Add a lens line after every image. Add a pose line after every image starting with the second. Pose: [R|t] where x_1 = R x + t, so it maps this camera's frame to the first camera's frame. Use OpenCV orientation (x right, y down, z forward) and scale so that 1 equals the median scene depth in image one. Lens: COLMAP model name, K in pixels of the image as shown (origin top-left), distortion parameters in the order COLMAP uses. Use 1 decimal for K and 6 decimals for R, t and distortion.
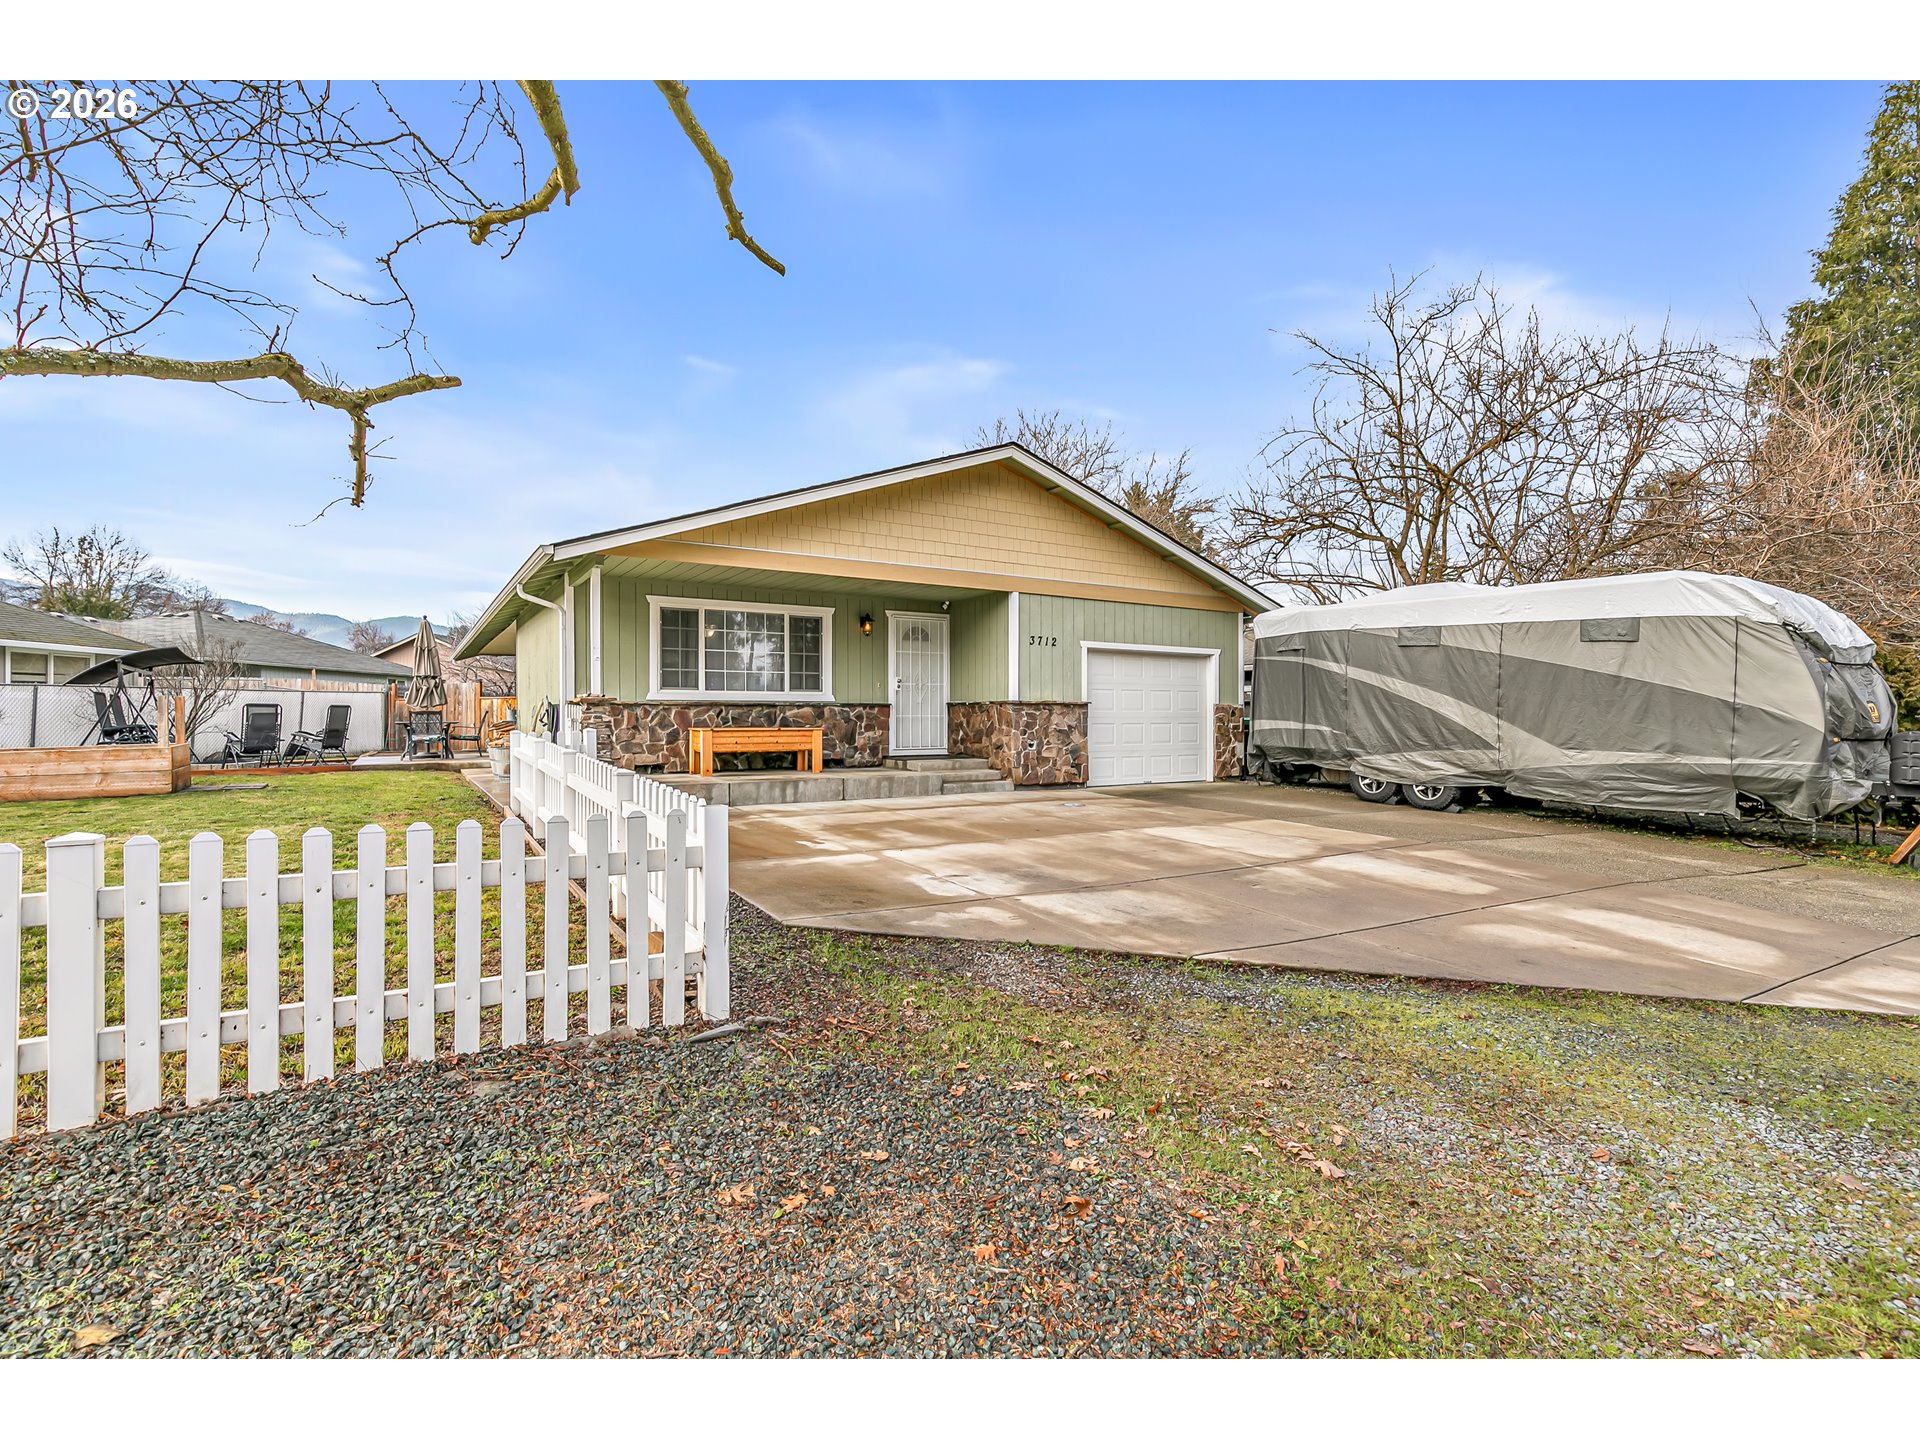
lens RADIAL K [[884.1, 0, 955.9], [0, 884.1, 728.9], [0, 0, 1]] dist [0.011414, -0.000511]
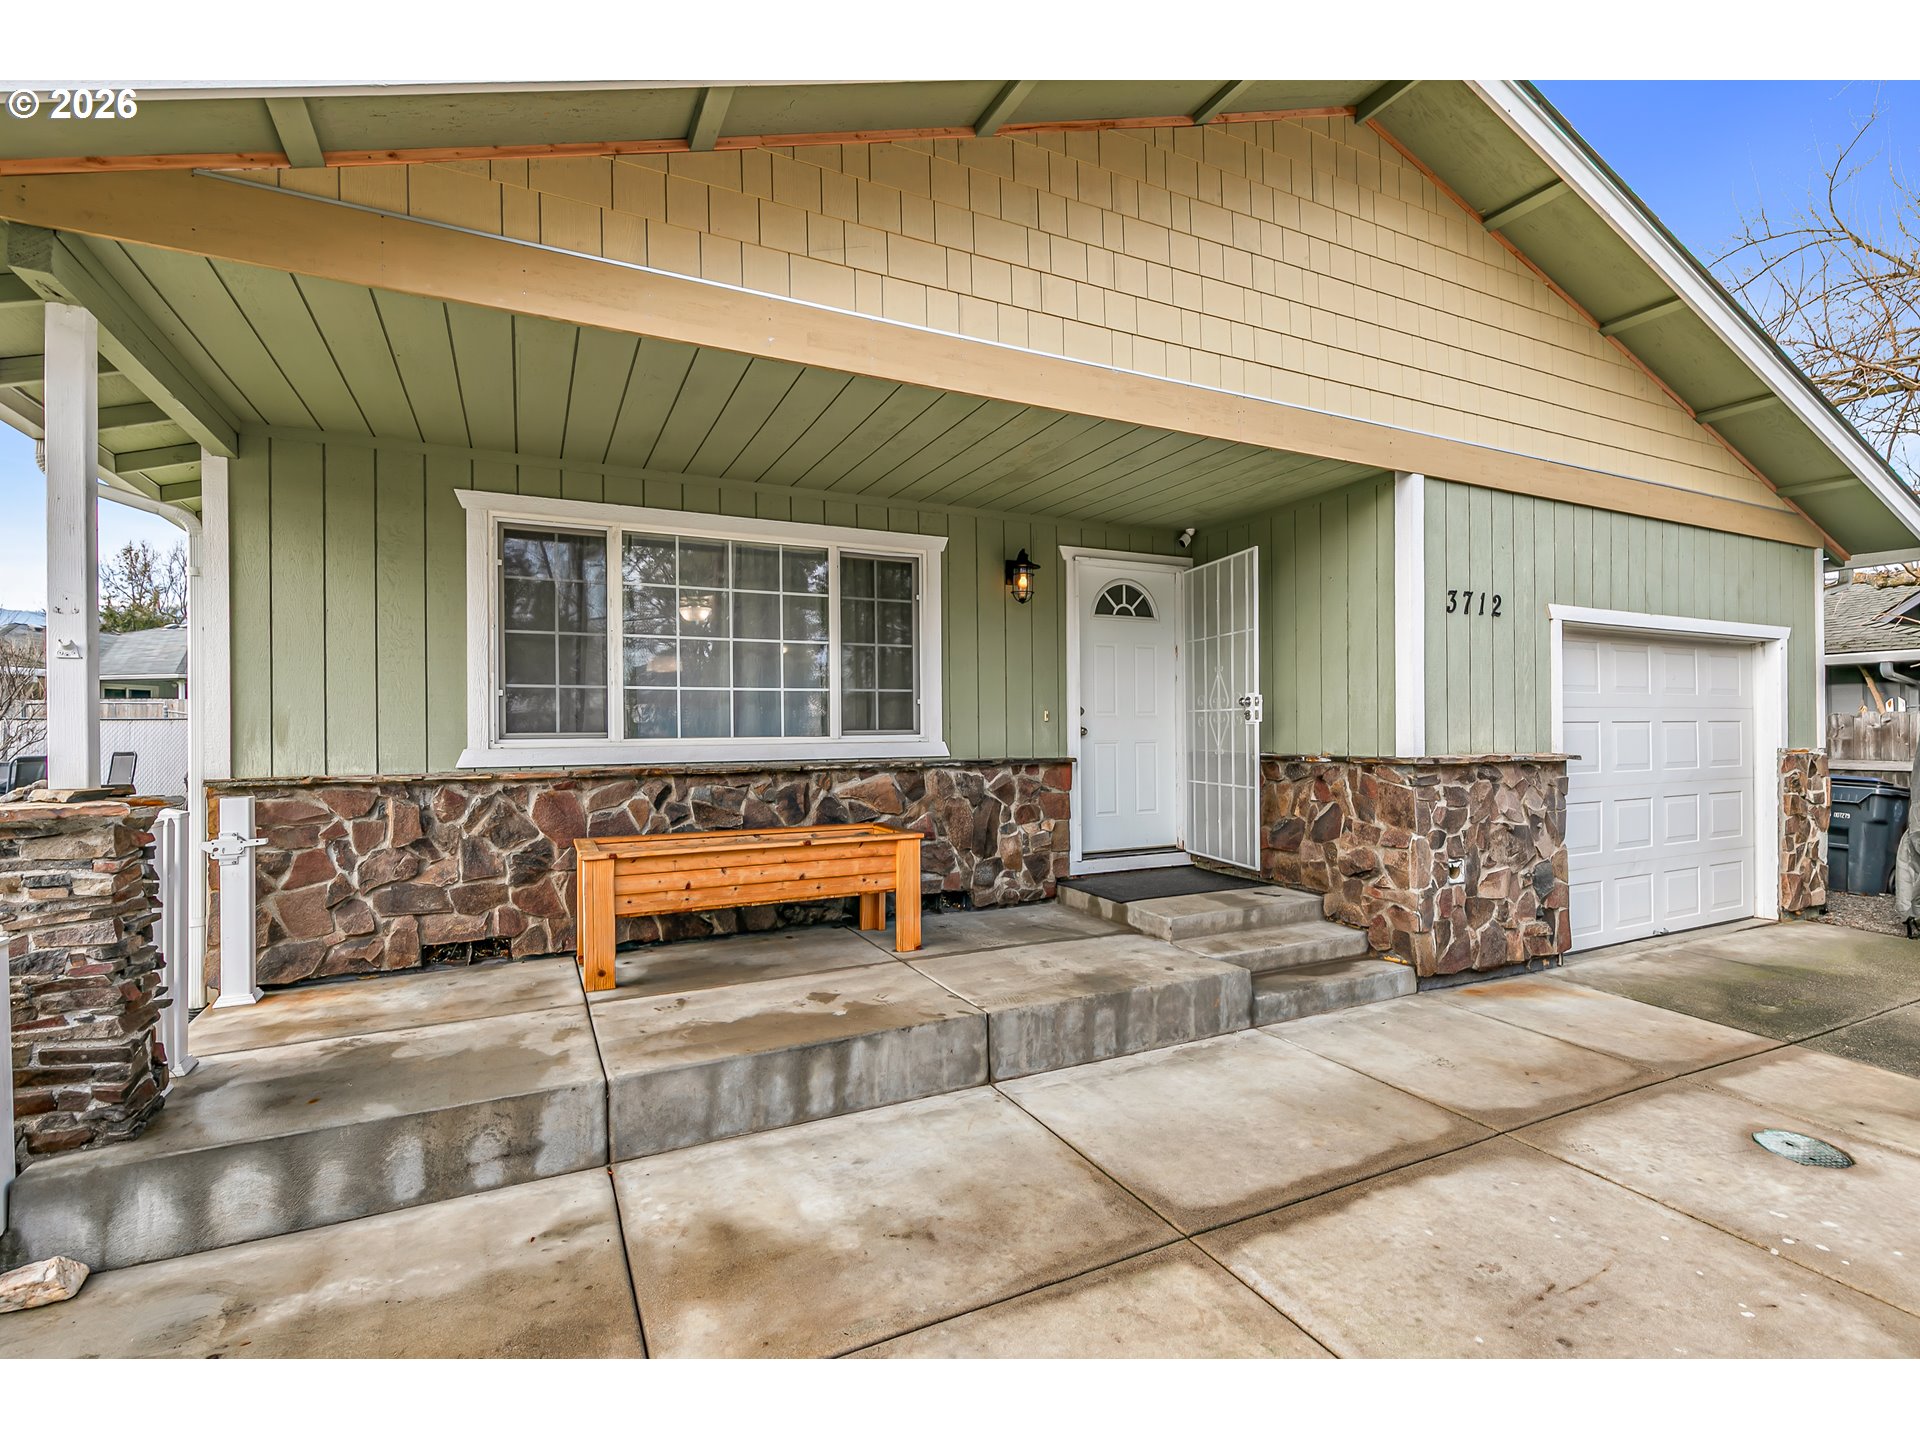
lens RADIAL K [[896.5, 0, 964.7], [0, 896.5, 756.4], [0, 0, 1]] dist [0.001910, 0.000199]
pose [[0.995647, -0.002912, -0.093162, -0.091727], [0.004543, 0.999840, 0.017297, -0.039704], [0.093097, -0.017645, 0.995501, 0.587262]]
